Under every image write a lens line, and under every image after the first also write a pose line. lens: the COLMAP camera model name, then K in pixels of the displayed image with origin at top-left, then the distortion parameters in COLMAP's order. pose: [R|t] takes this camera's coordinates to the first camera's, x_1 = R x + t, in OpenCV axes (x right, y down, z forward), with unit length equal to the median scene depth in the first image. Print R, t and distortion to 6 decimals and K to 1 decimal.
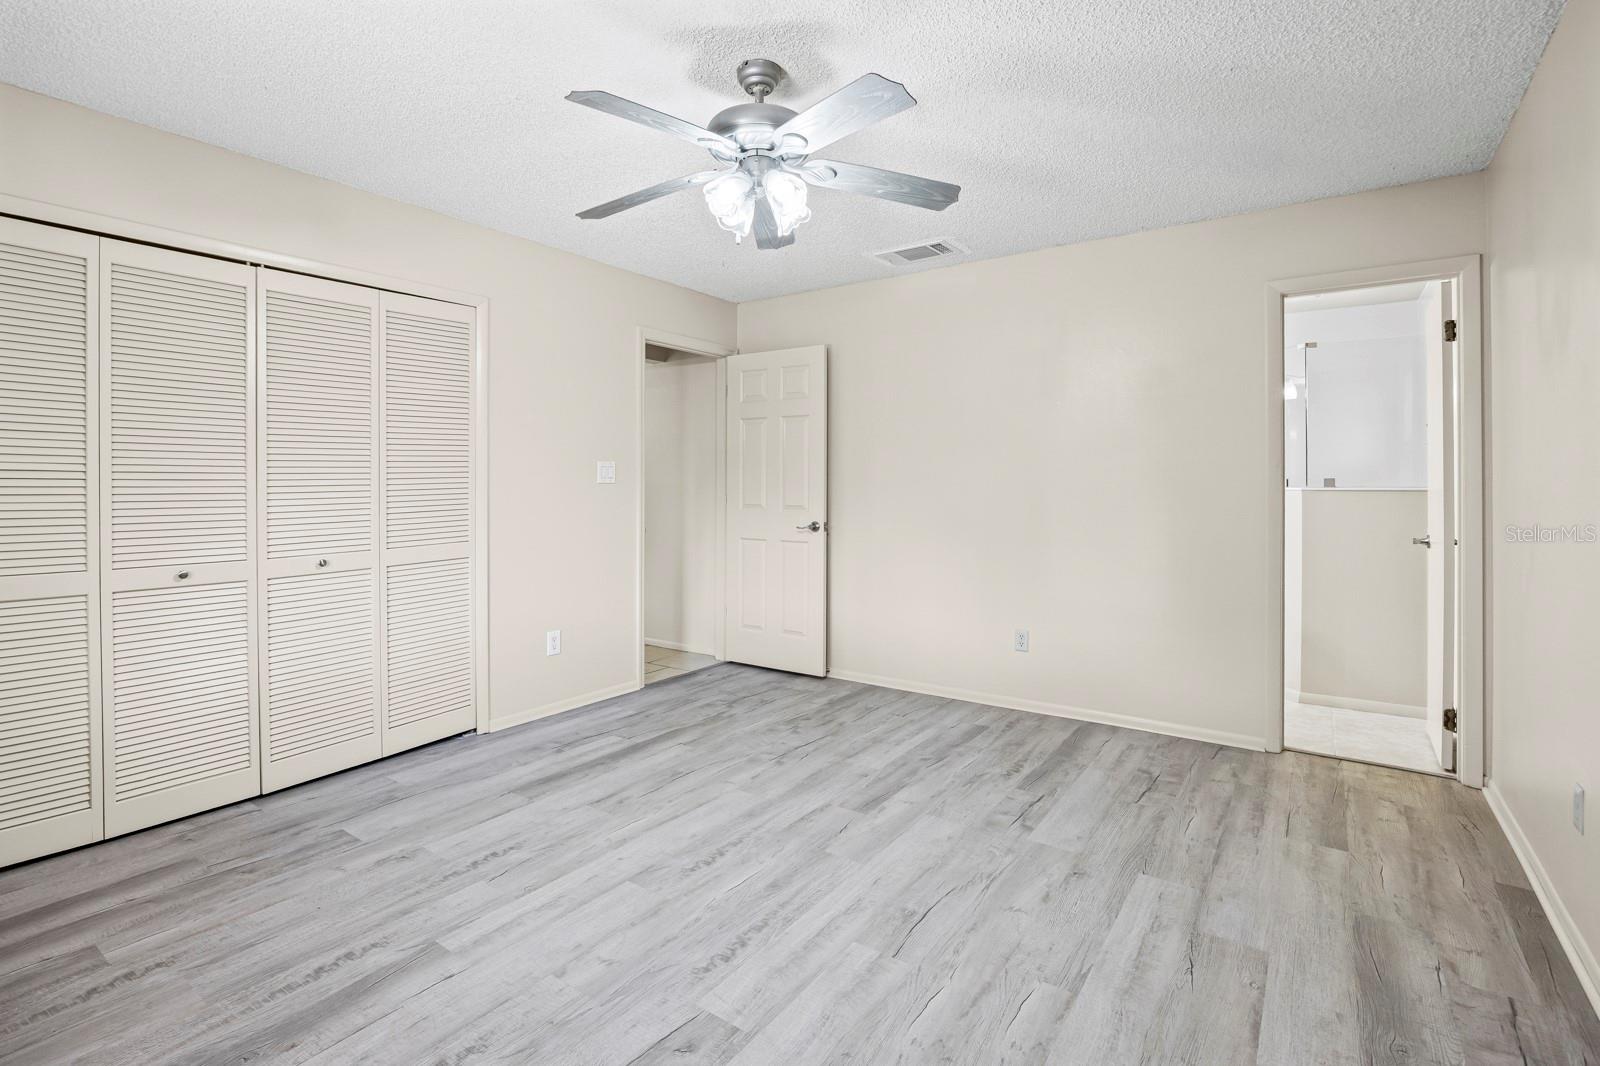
lens RADIAL K [[745.7, 0, 797.7], [0, 745.7, 487.2], [0, 0, 1]] dist [-0.013095, 0.001238]
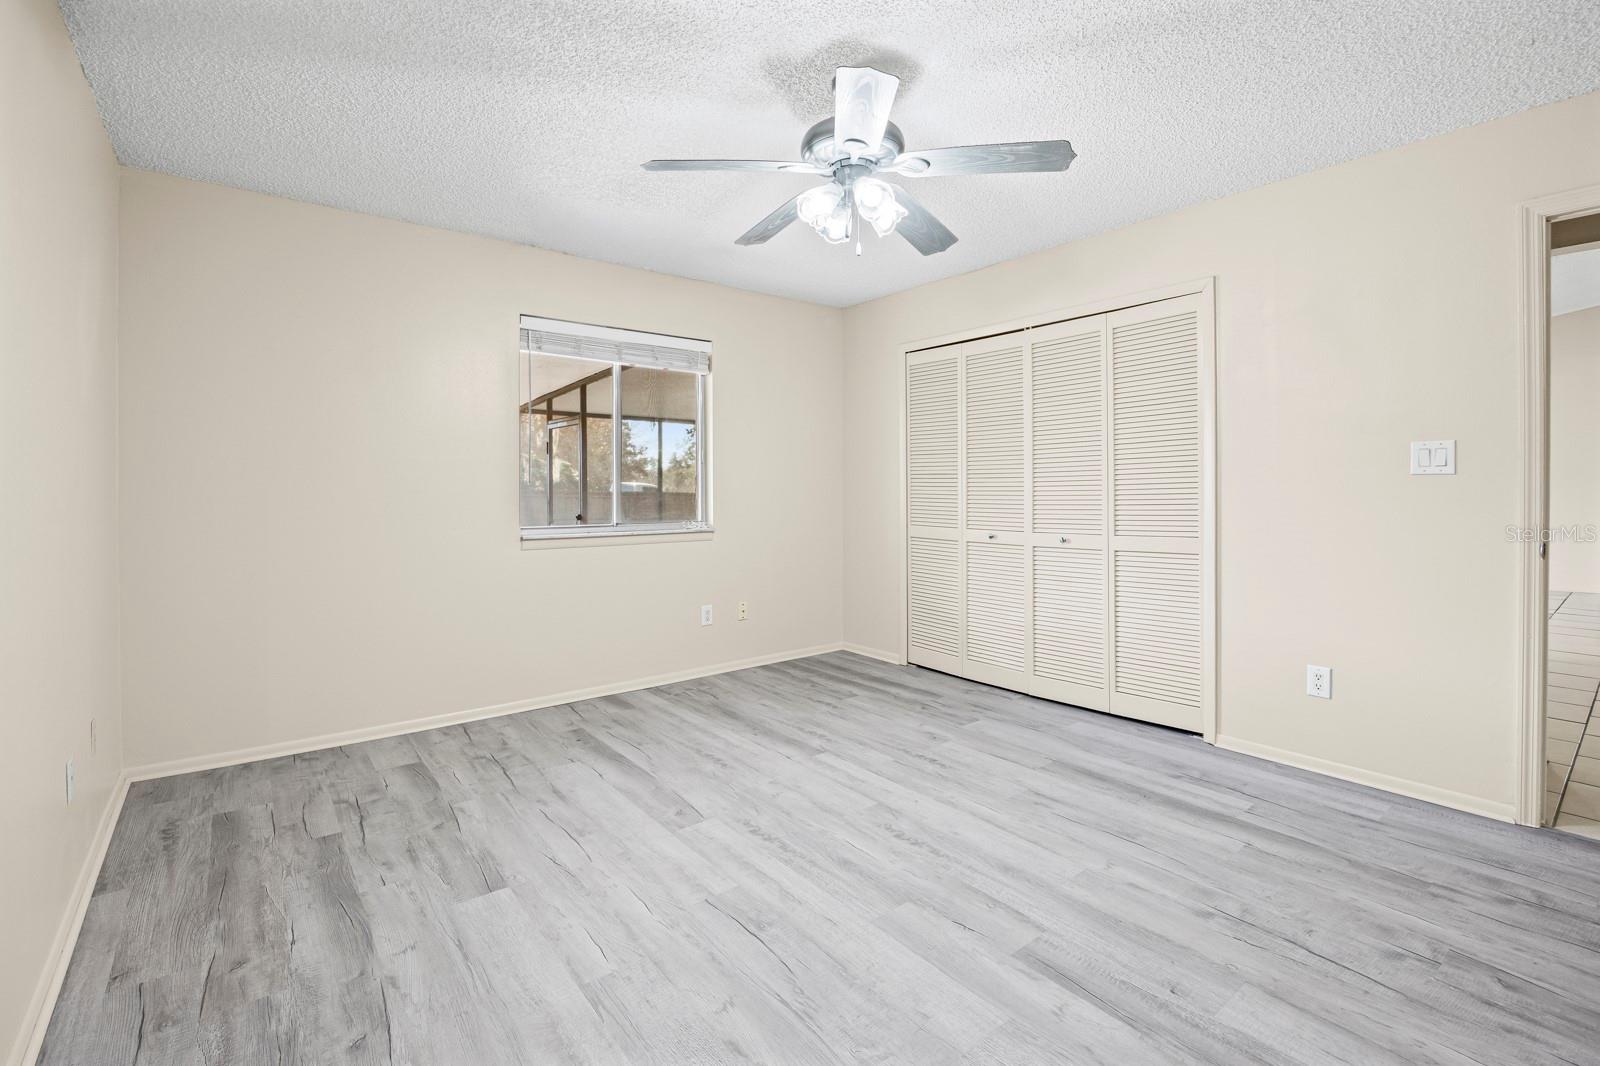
lens RADIAL K [[705.4, 0, 782.3], [0, 705.4, 491.9], [0, 0, 1]] dist [-0.016837, 0.001260]
pose [[-0.288264, 0.010830, -0.957490, 0.828299], [0.004522, 0.999940, 0.009949, 0.003353], [0.957540, -0.001462, -0.288296, 1.061335]]
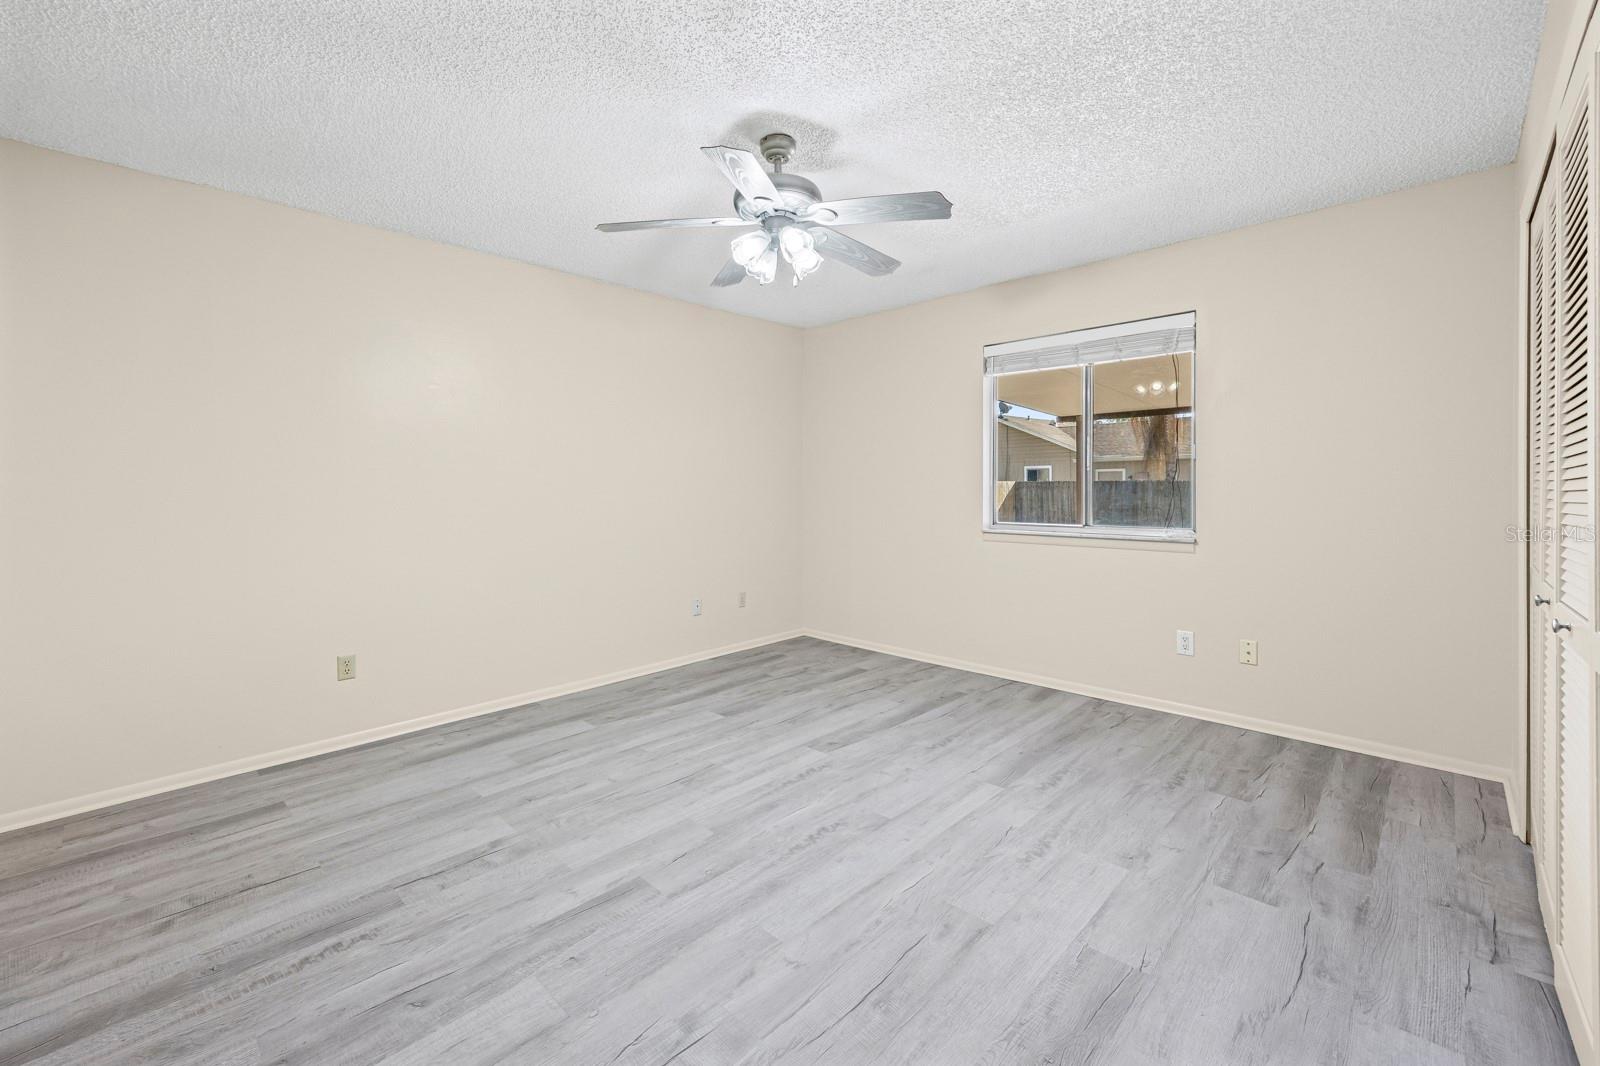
lens RADIAL K [[661.8, 0, 802.0], [0, 661.8, 486.0], [0, 0, 1]] dist [0.006877, 0.000180]
pose [[-0.989669, 0.008751, 0.143102, -0.218538], [0.008208, 0.999957, -0.004382, 0.002689], [-0.143135, -0.003162, -0.989698, 1.853462]]
